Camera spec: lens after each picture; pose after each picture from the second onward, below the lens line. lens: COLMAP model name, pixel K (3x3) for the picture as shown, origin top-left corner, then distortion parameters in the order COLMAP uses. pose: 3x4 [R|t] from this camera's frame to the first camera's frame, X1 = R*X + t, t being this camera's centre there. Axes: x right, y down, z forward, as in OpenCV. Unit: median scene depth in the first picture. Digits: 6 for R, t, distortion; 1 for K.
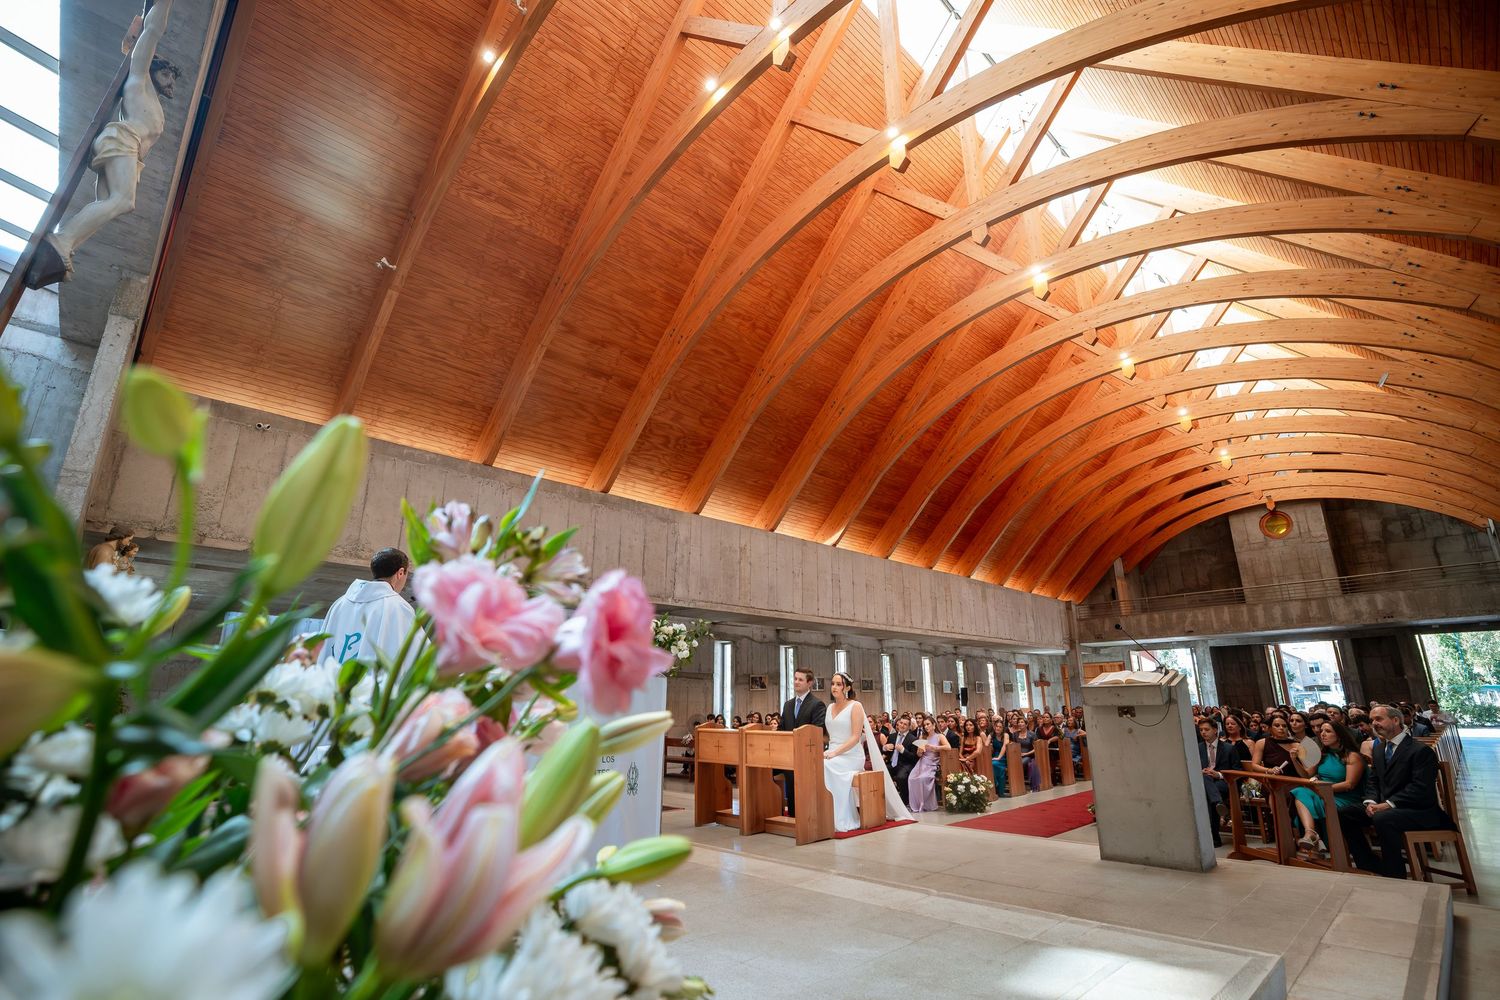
lens RADIAL K [[721.5, 0, 724.8], [0, 721.5, 490.8], [0, 0, 1]] dist [-0.051925, 0.016134]
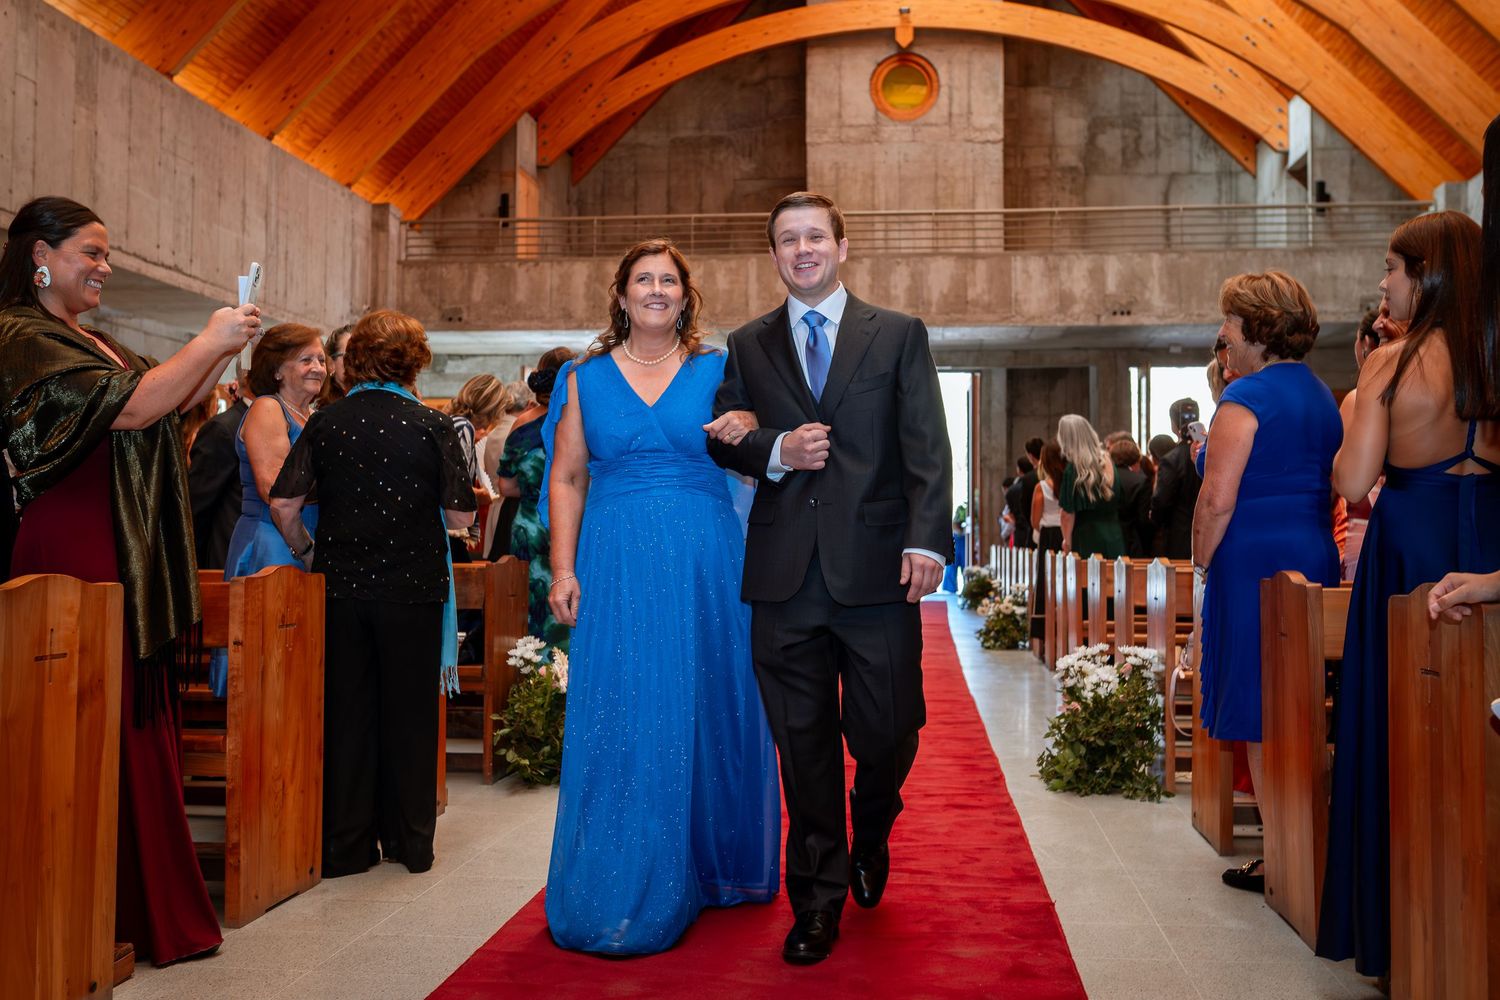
lens RADIAL K [[1488.2, 0, 784.6], [0, 1488.2, 495.4], [0, 0, 1]] dist [-0.017457, -0.001562]
pose [[0.749156, 0.025379, 0.661907, 0.184609], [-0.193110, 0.964226, 0.181594, 0.133853], [-0.633619, -0.263863, 0.727257, 0.375241]]
